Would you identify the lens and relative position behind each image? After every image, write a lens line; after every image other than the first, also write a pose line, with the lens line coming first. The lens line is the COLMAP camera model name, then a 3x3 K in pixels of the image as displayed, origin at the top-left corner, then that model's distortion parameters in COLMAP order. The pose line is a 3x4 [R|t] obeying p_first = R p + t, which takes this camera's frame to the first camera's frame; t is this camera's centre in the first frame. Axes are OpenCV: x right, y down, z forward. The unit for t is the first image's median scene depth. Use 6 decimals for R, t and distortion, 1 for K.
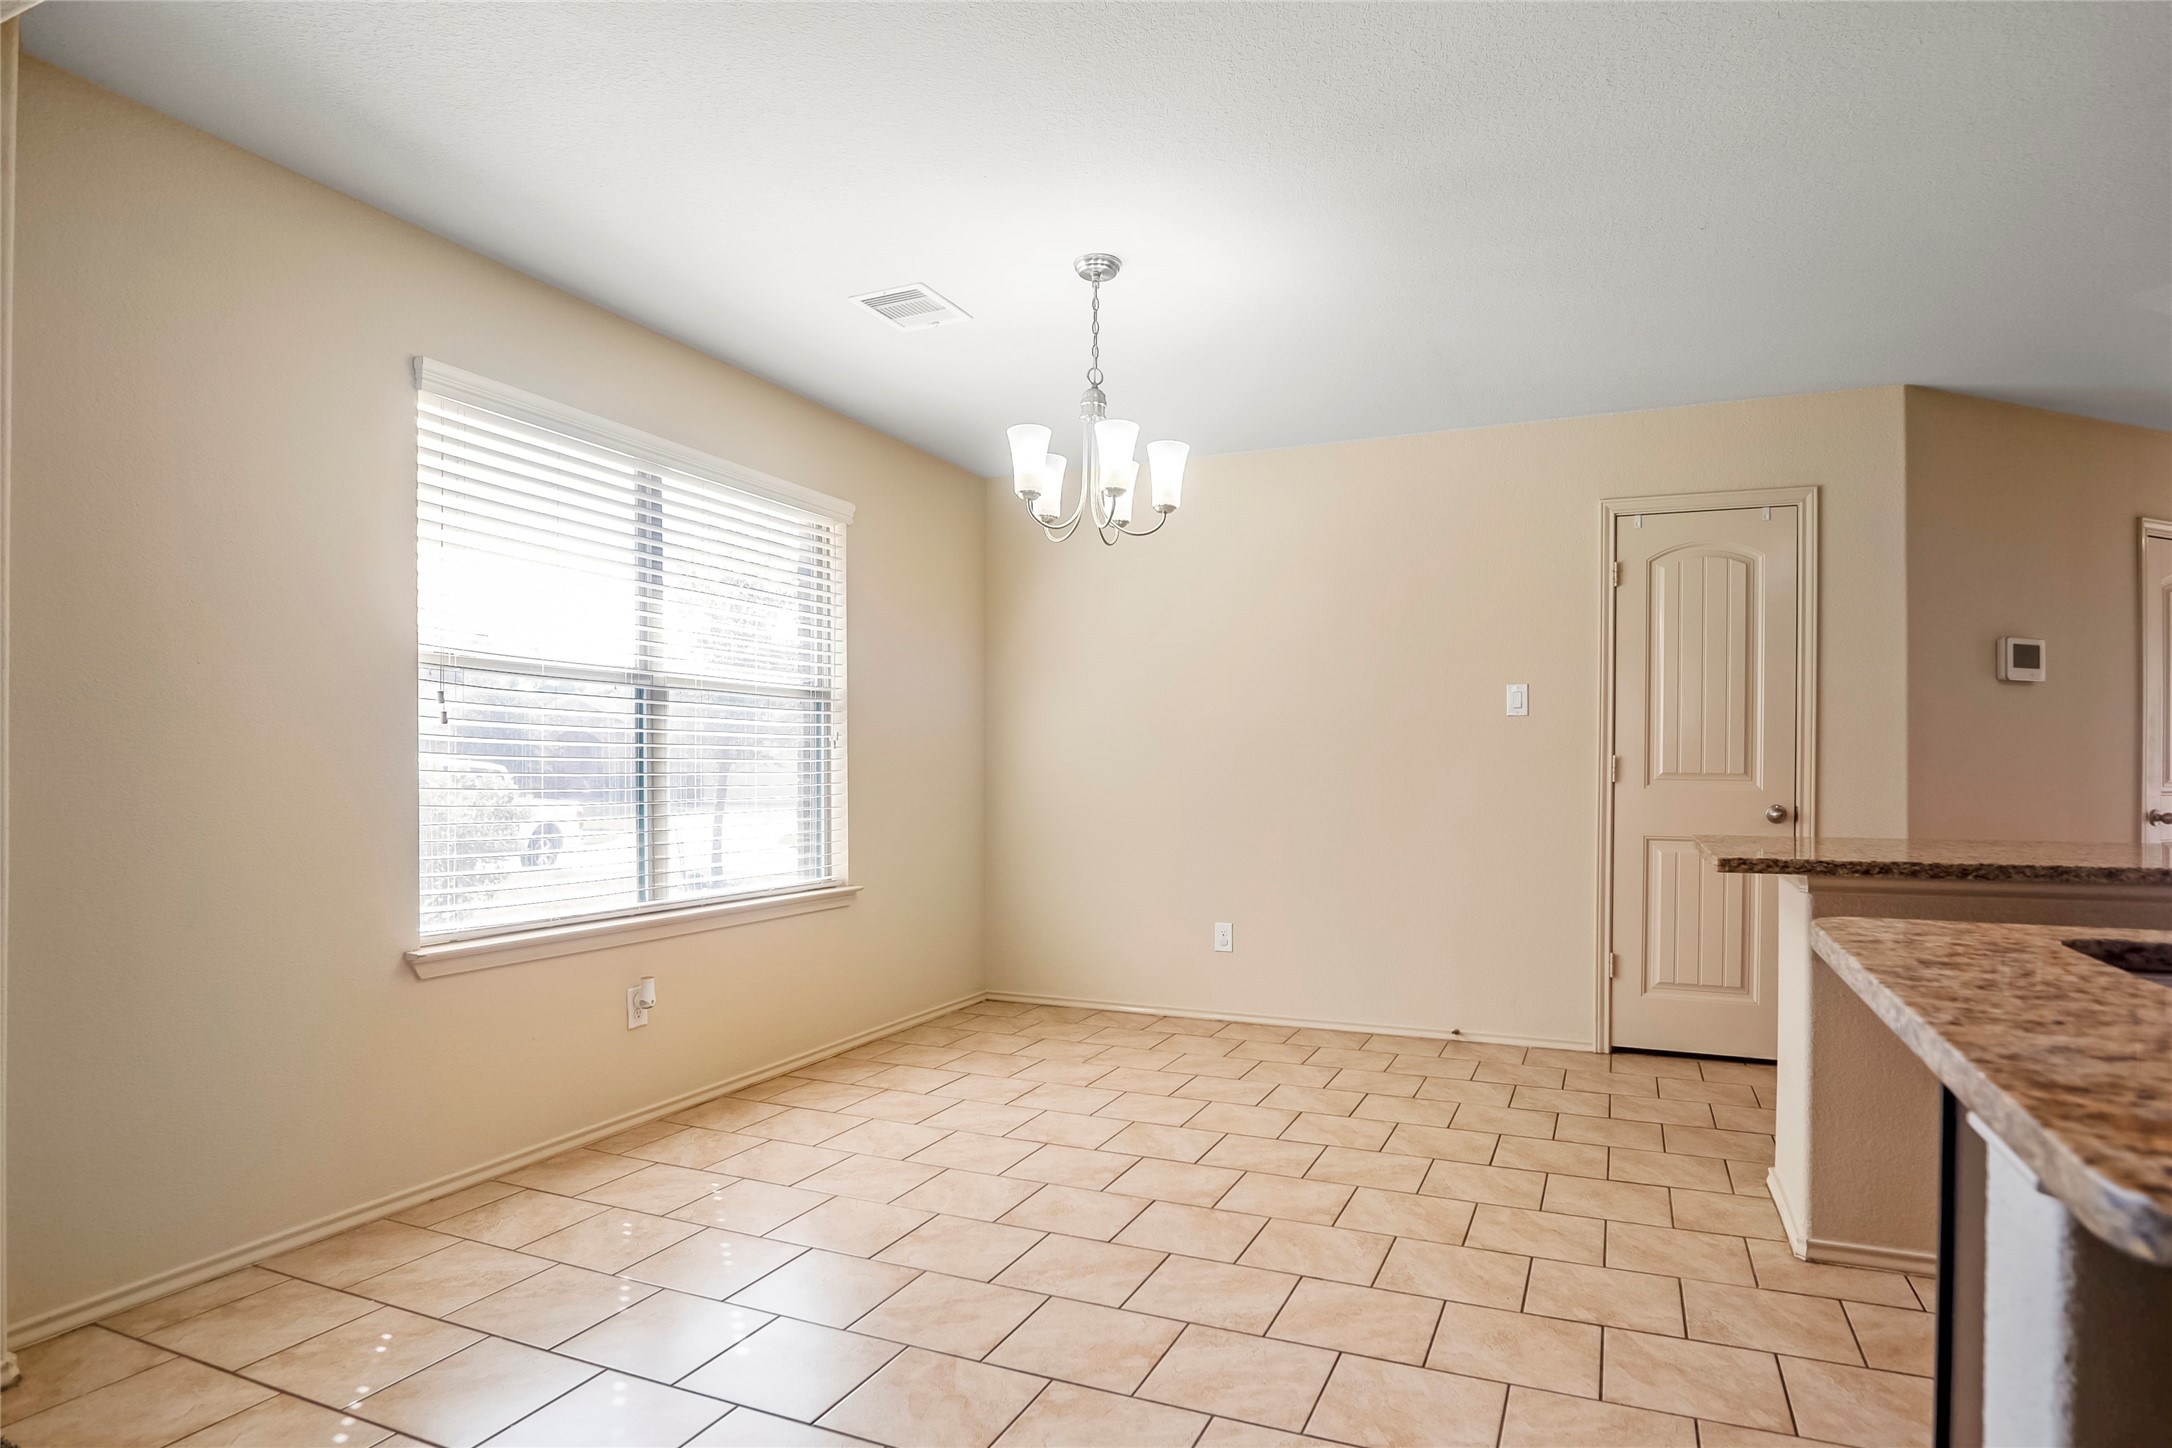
lens RADIAL K [[1193.1, 0, 1107.5], [0, 1193.1, 781.4], [0, 0, 1]] dist [-0.027652, 0.002794]
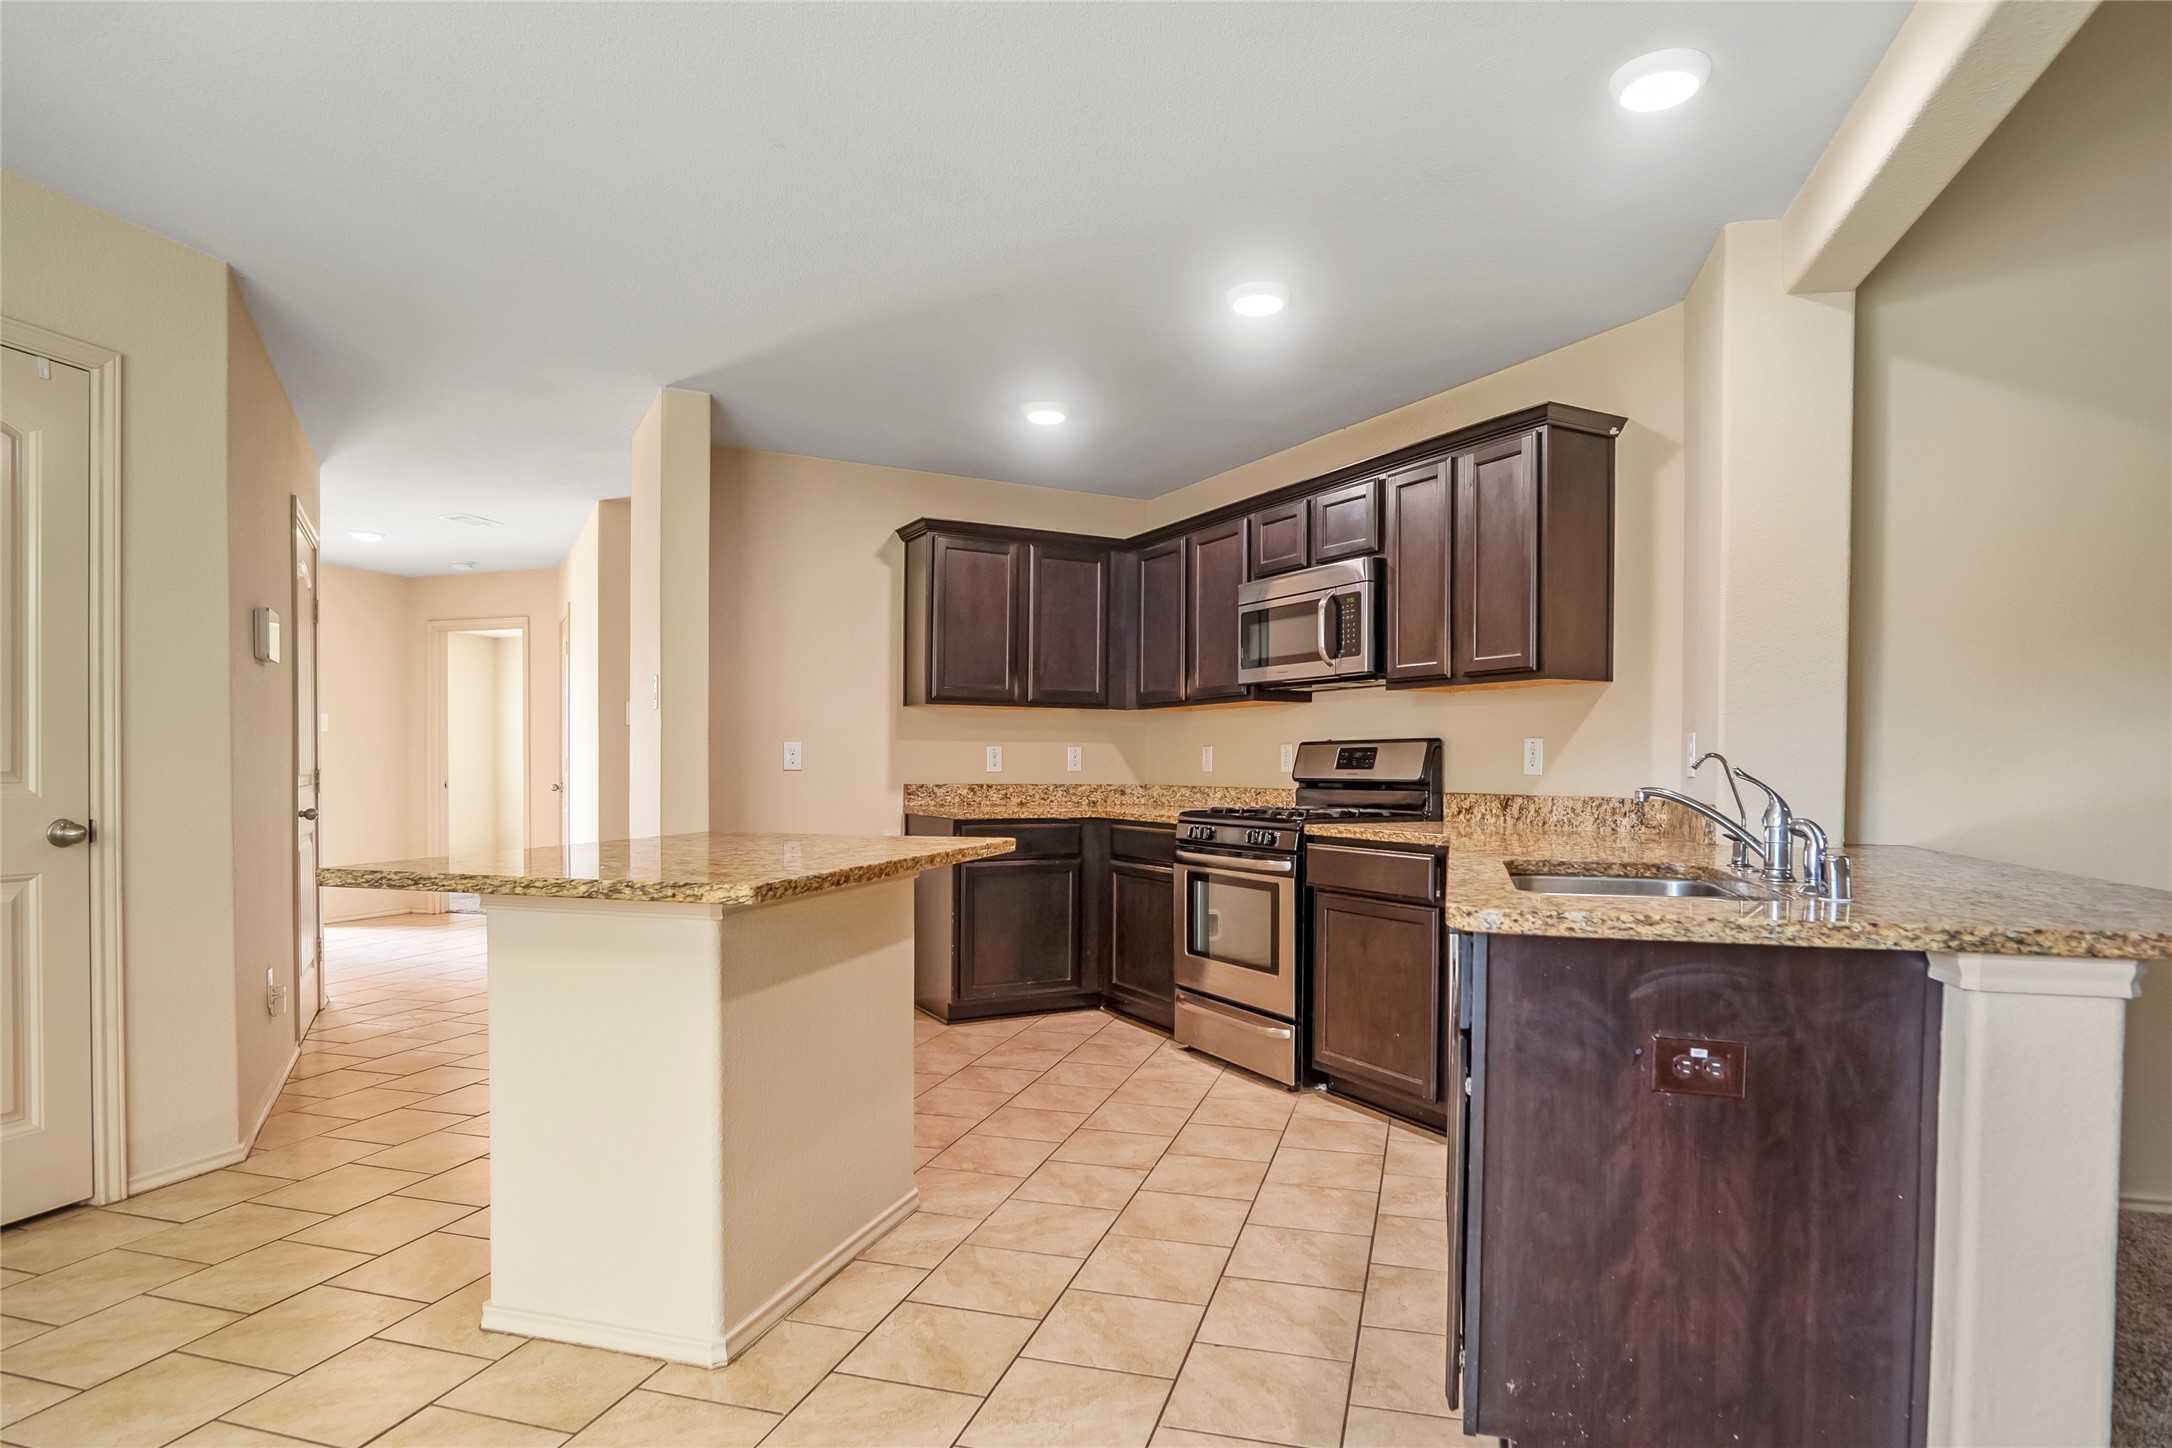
lens RADIAL K [[1193.1, 0, 1107.5], [0, 1193.1, 781.4], [0, 0, 1]] dist [-0.027652, 0.002794]
pose [[-0.129572, -0.016705, 0.991429, -0.169332], [0.007595, 0.999812, 0.017839, -0.008613], [-0.991541, 0.009842, -0.129420, 0.565490]]
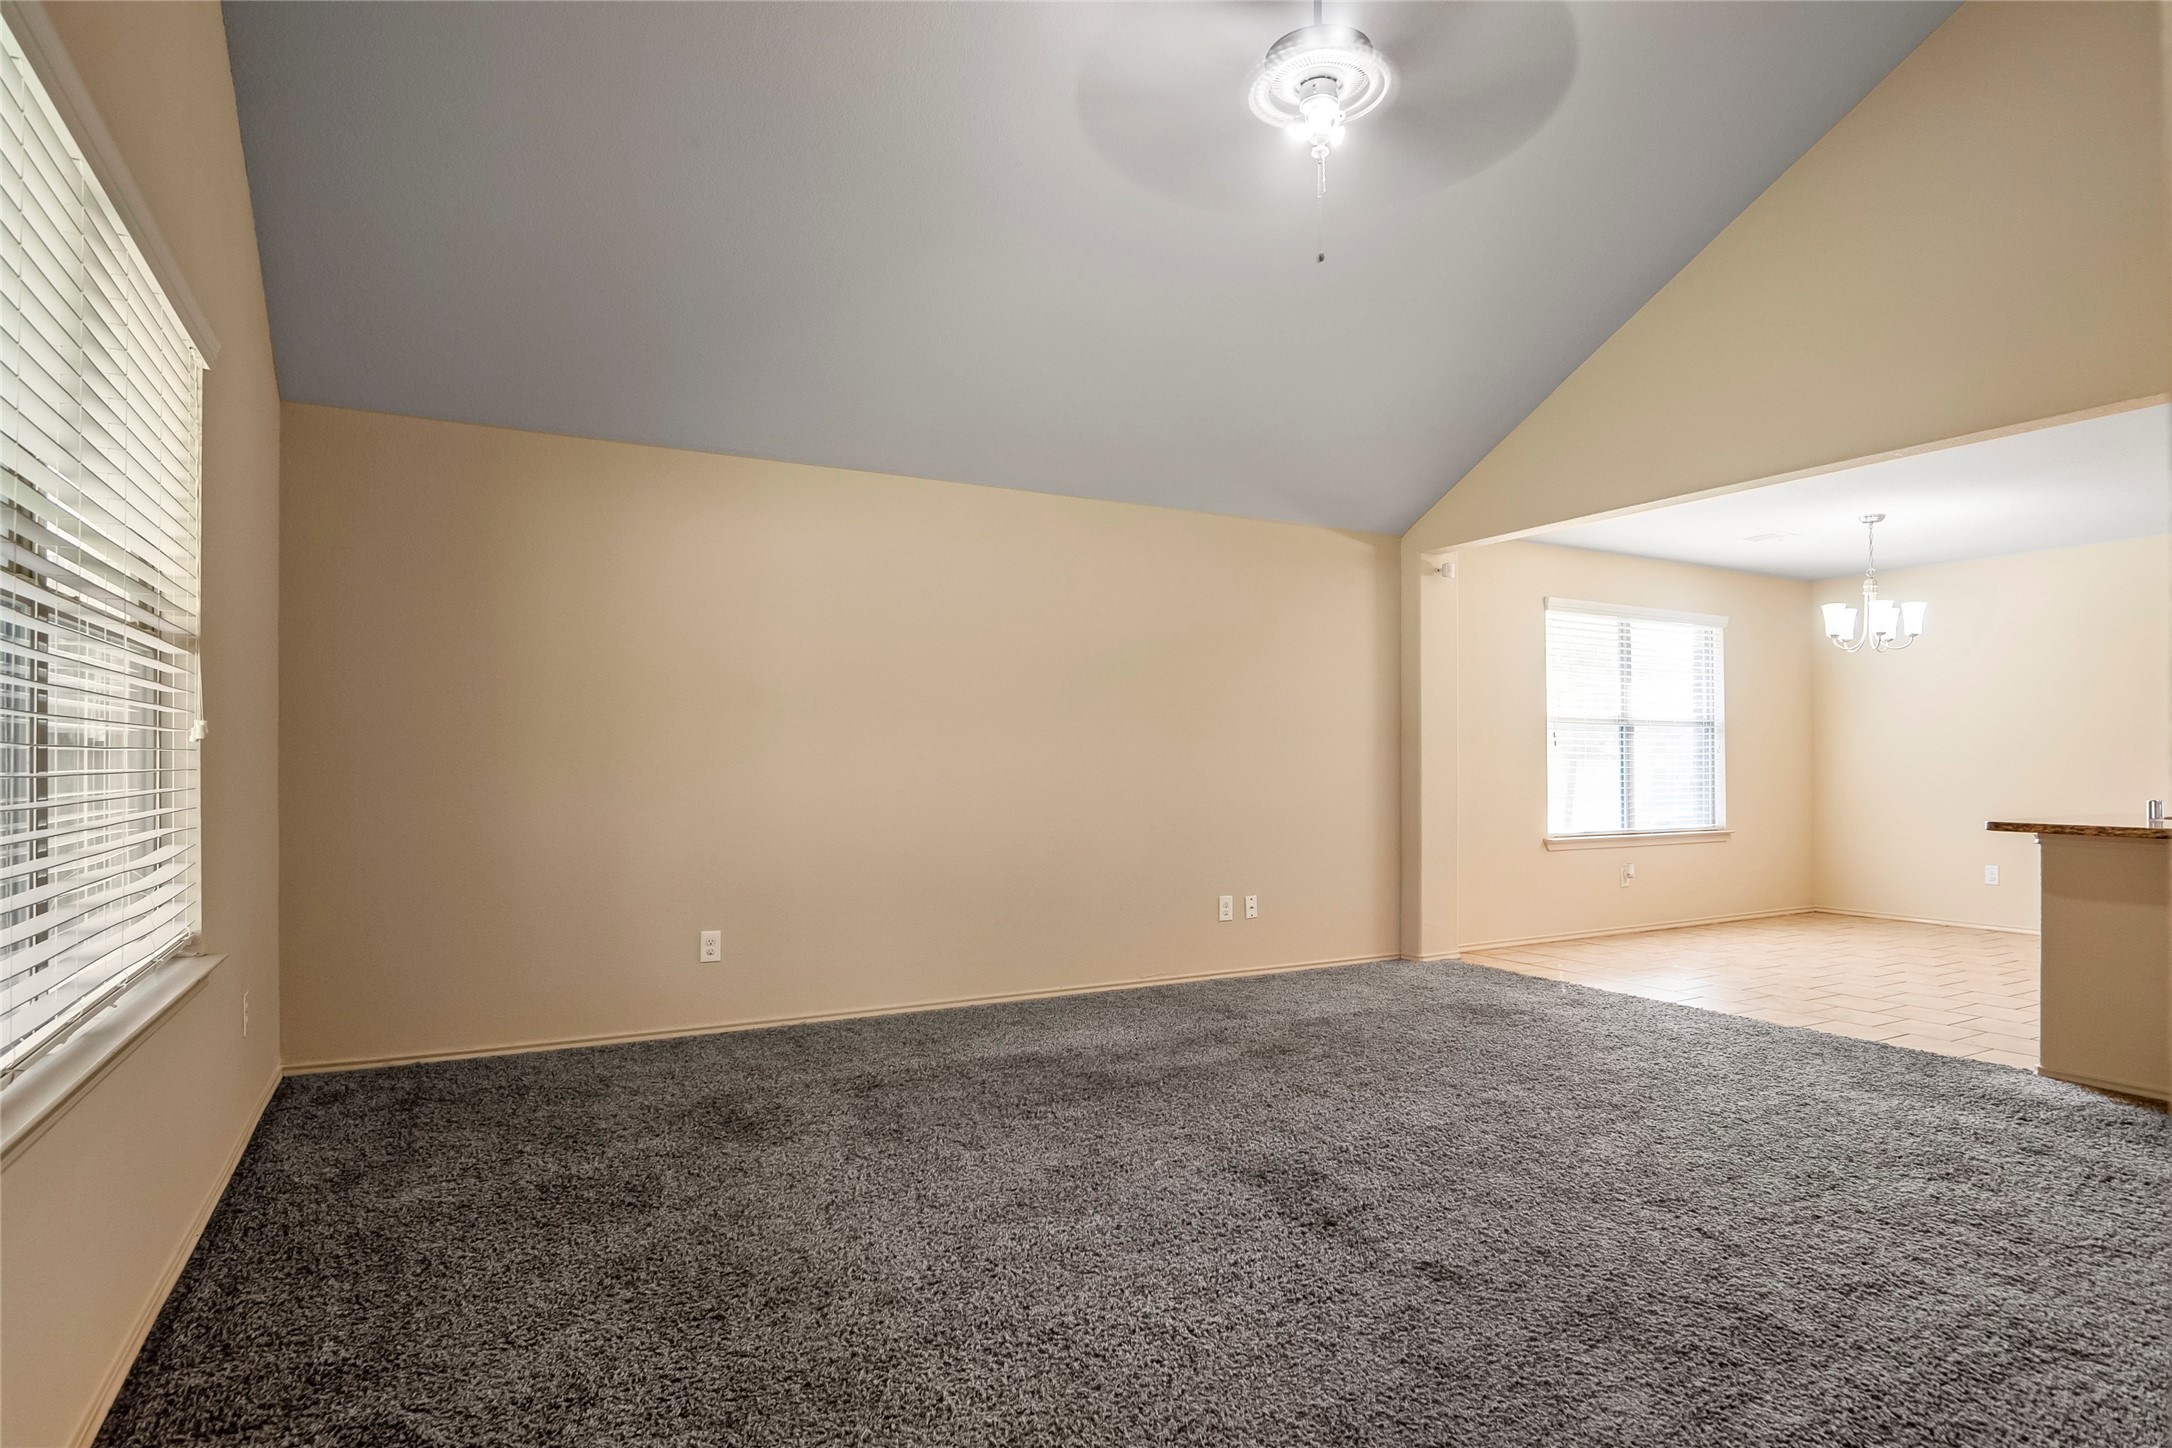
lens RADIAL K [[1174.8, 0, 1093.4], [0, 1174.8, 747.7], [0, 0, 1]] dist [-0.037538, 0.012499]
pose [[0.790110, -0.007878, -0.612914, 0.122230], [-0.007568, 0.999716, -0.022607, 0.012677], [0.612918, 0.022500, 0.789826, -1.137642]]
